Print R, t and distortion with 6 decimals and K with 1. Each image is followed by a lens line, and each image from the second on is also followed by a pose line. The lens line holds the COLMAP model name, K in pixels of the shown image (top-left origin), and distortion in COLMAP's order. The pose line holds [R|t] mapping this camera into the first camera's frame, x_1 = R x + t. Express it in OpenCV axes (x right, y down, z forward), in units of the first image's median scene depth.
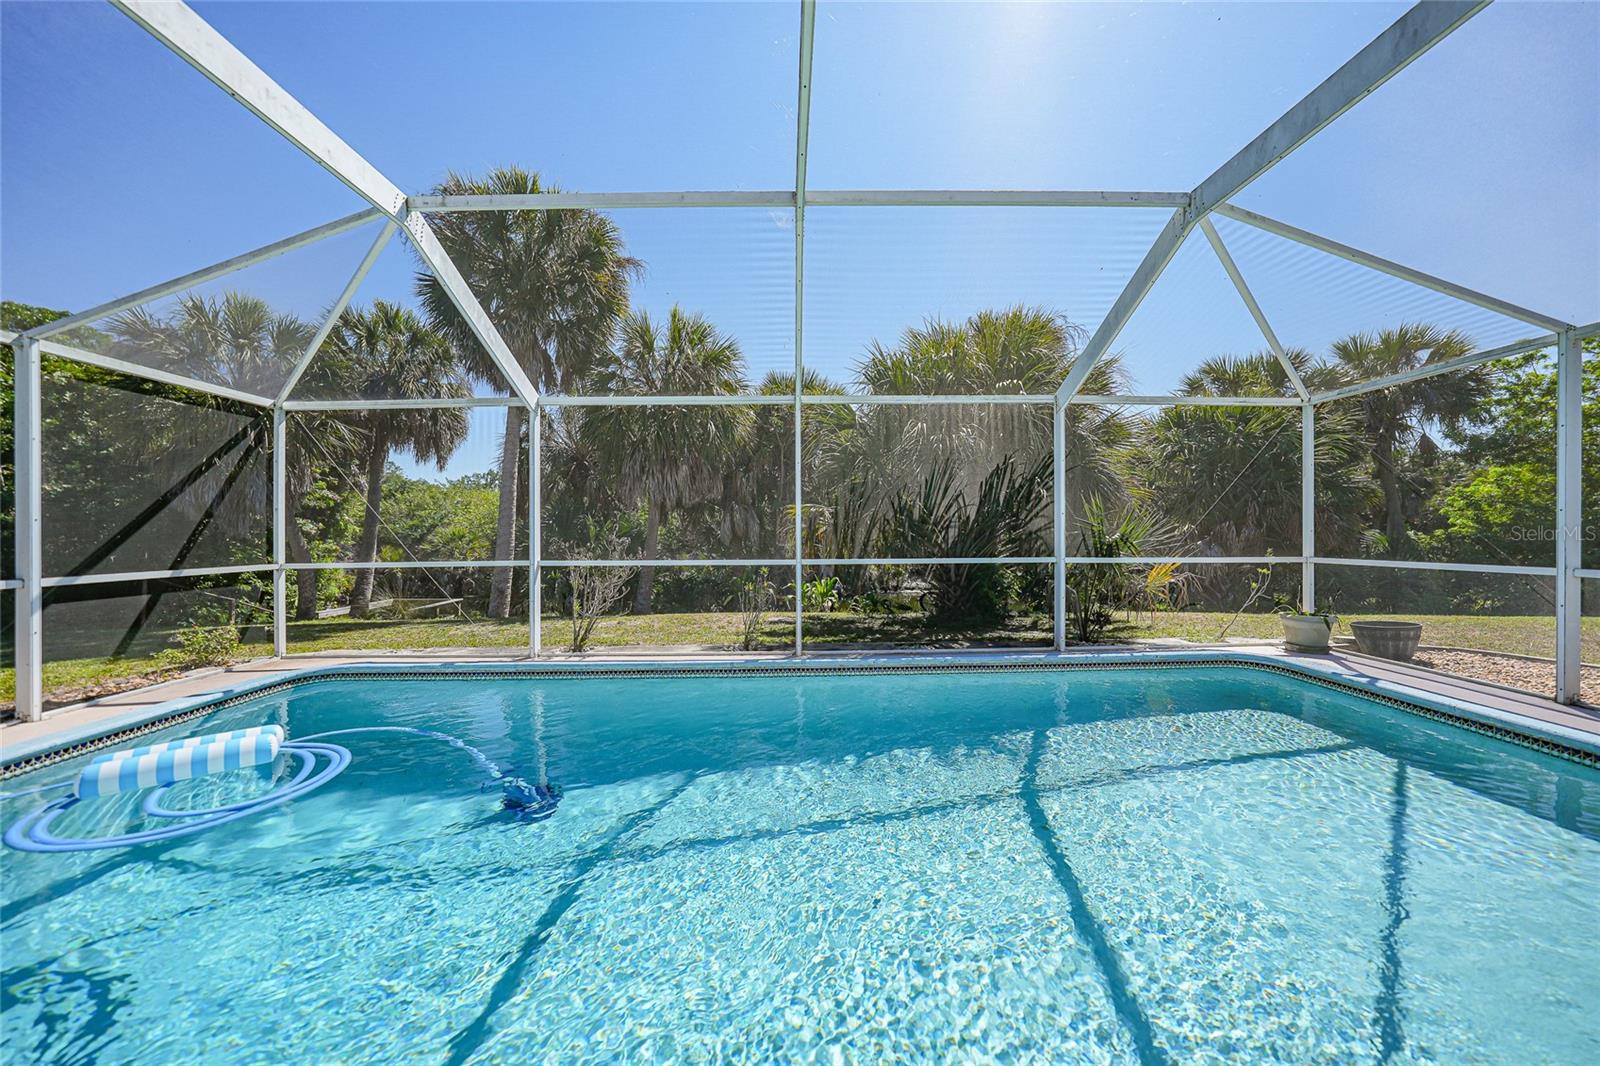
lens RADIAL K [[564.7, 0, 800.9], [0, 564.7, 531.2], [0, 0, 1]] dist [-0.001324, 0.000430]
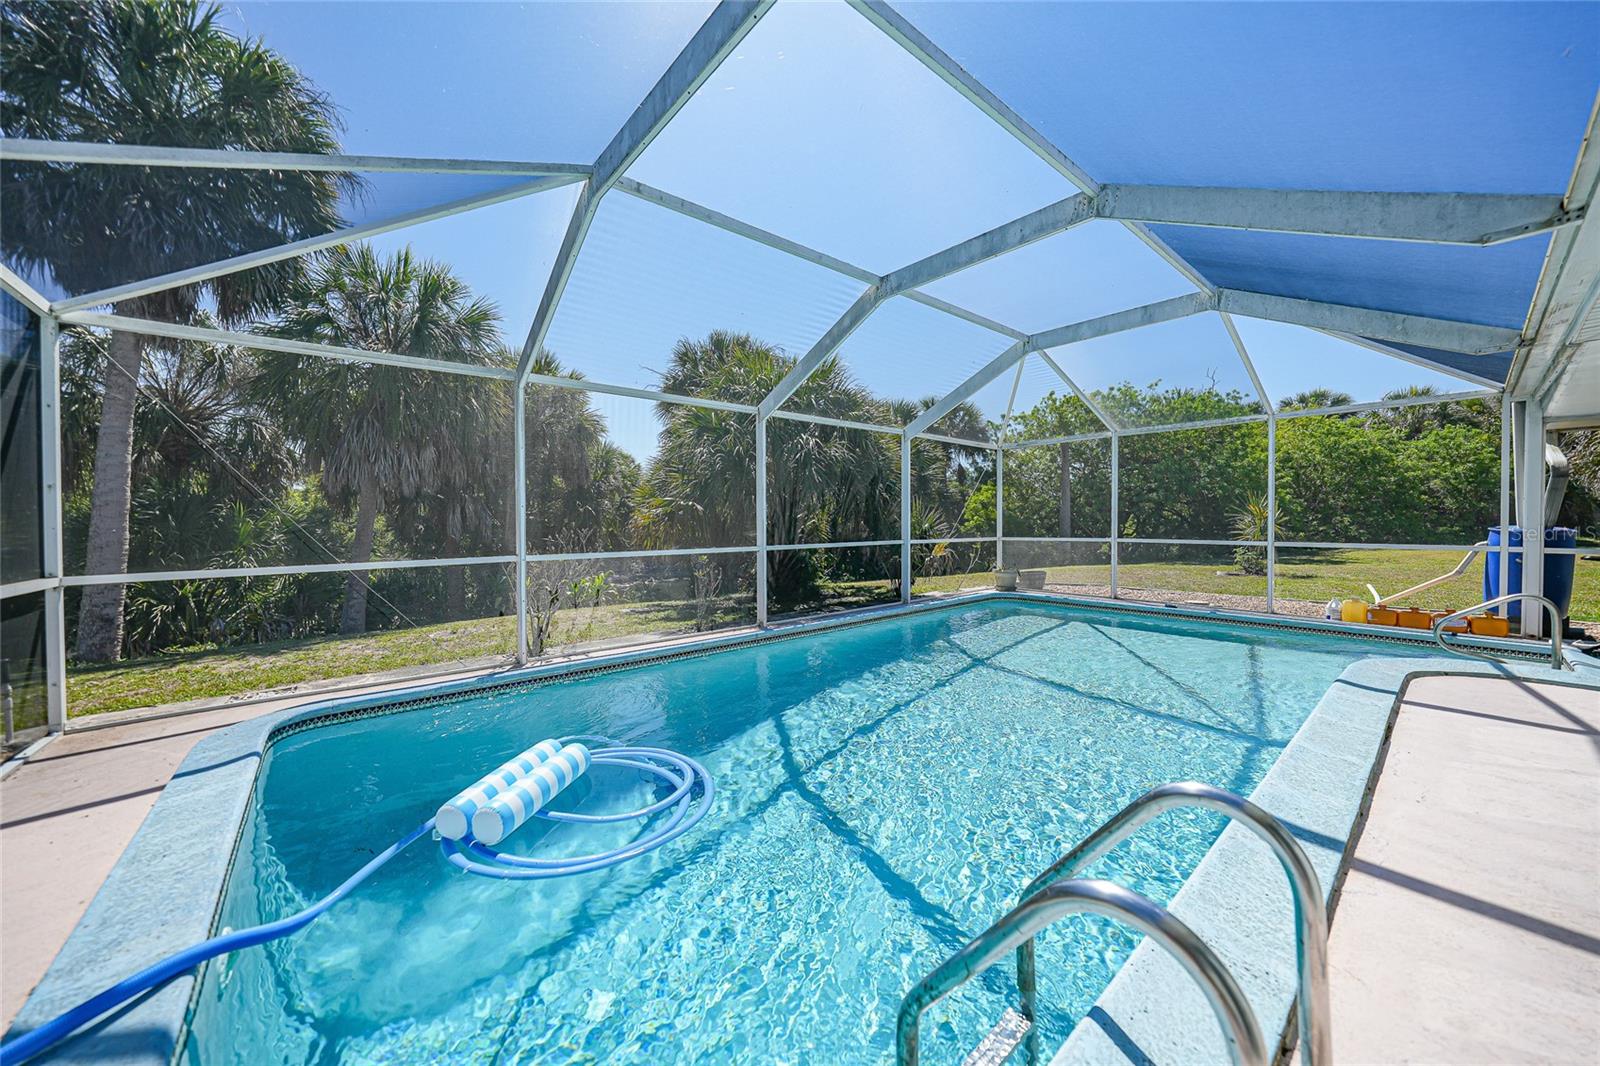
lens RADIAL K [[564.7, 0, 801.3], [0, 564.7, 534.2], [0, 0, 1]] dist [-0.001324, 0.000430]
pose [[0.785469, -0.015361, 0.618711, -0.637850], [0.005057, 0.999818, 0.018403, 0.001081], [-0.618881, -0.011326, 0.785403, 0.010620]]
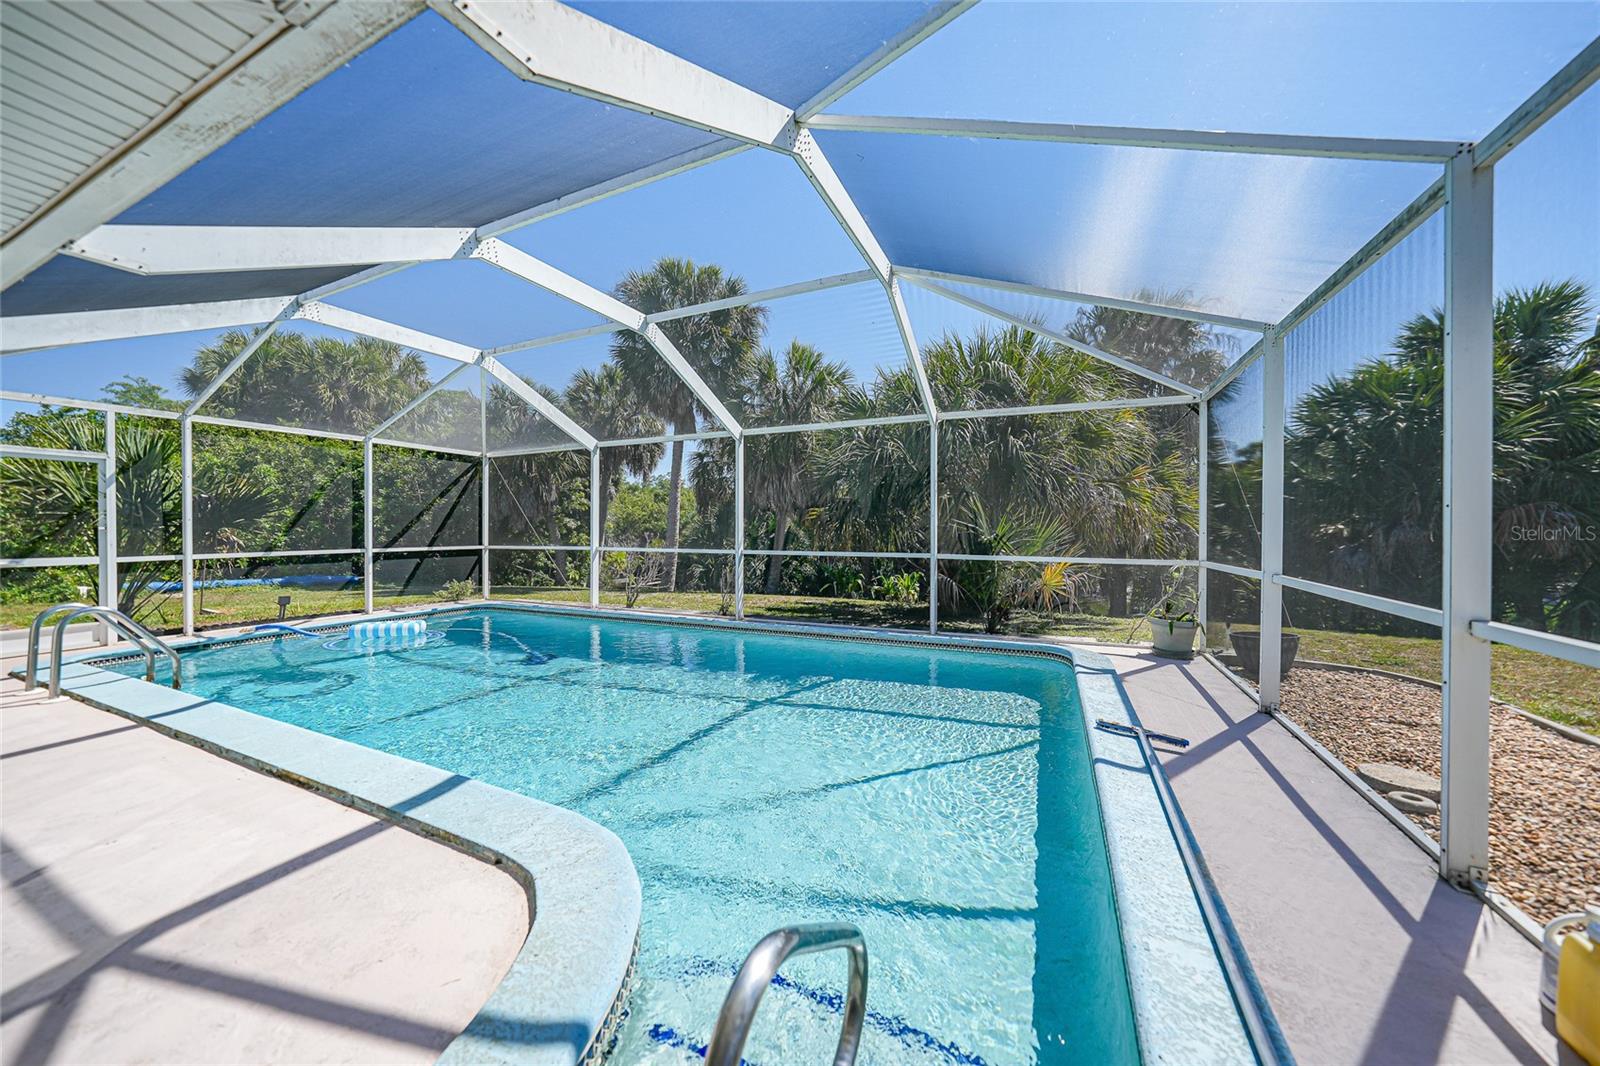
lens RADIAL K [[564.7, 0, 815.0], [0, 564.7, 529.2], [0, 0, 1]] dist [-0.001324, 0.000430]
pose [[0.914865, 0.008679, -0.403667, 0.671460], [-0.008035, 0.999962, 0.003288, -0.006317], [0.403681, 0.000236, 0.914900, -0.176282]]
